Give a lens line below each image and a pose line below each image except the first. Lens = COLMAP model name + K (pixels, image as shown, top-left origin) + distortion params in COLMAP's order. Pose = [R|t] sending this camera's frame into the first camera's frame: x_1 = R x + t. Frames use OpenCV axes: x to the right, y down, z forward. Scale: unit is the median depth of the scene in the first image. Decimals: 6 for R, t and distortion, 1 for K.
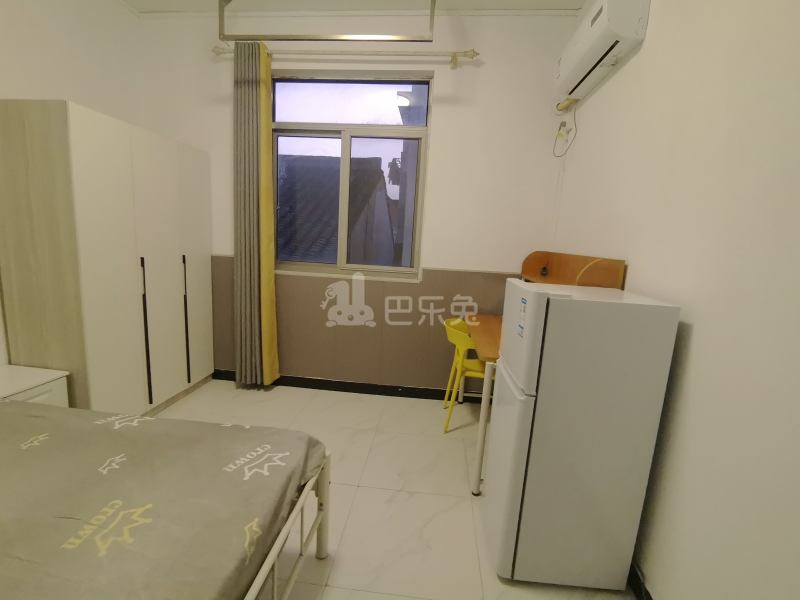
lens RADIAL K [[376.5, 0, 400.0], [0, 376.5, 300.0], [0, 0, 1]] dist [-0.004579, -0.005492]
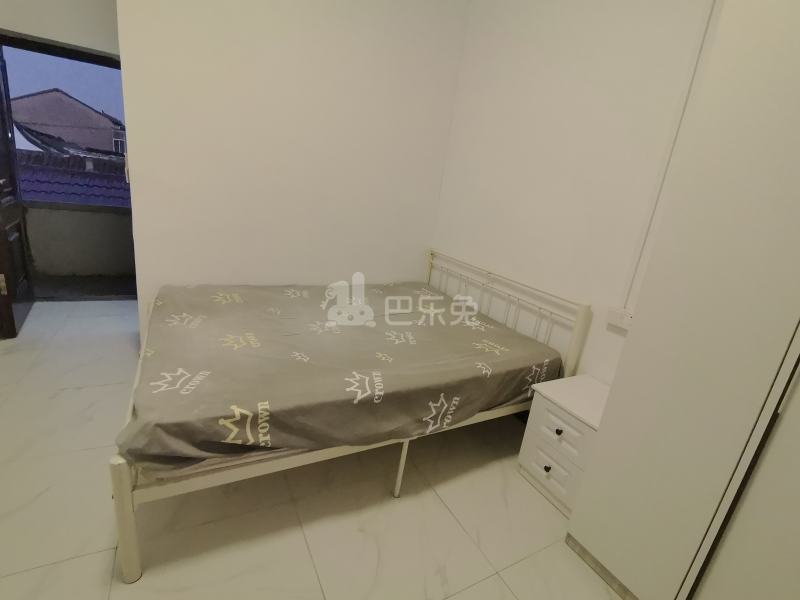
lens RADIAL K [[376.5, 0, 400.0], [0, 376.5, 300.0], [0, 0, 1]] dist [-0.004579, -0.005492]
pose [[-0.808880, 0.004839, -0.587953, -0.116062], [-0.260233, 0.893746, 0.365373, -0.143641], [0.527249, 0.448548, -0.721674, 0.903769]]
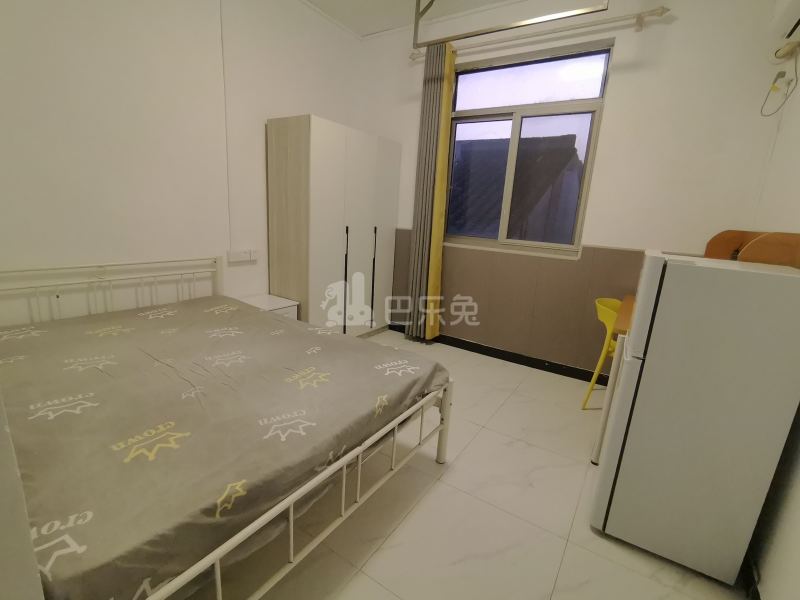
lens RADIAL K [[376.5, 0, 400.0], [0, 376.5, 300.0], [0, 0, 1]] dist [-0.004579, -0.005492]
pose [[0.883116, 0.105896, -0.457047, 0.108729], [-0.088490, 0.994305, 0.059395, 0.044583], [0.460734, -0.012009, 0.887457, -0.100795]]
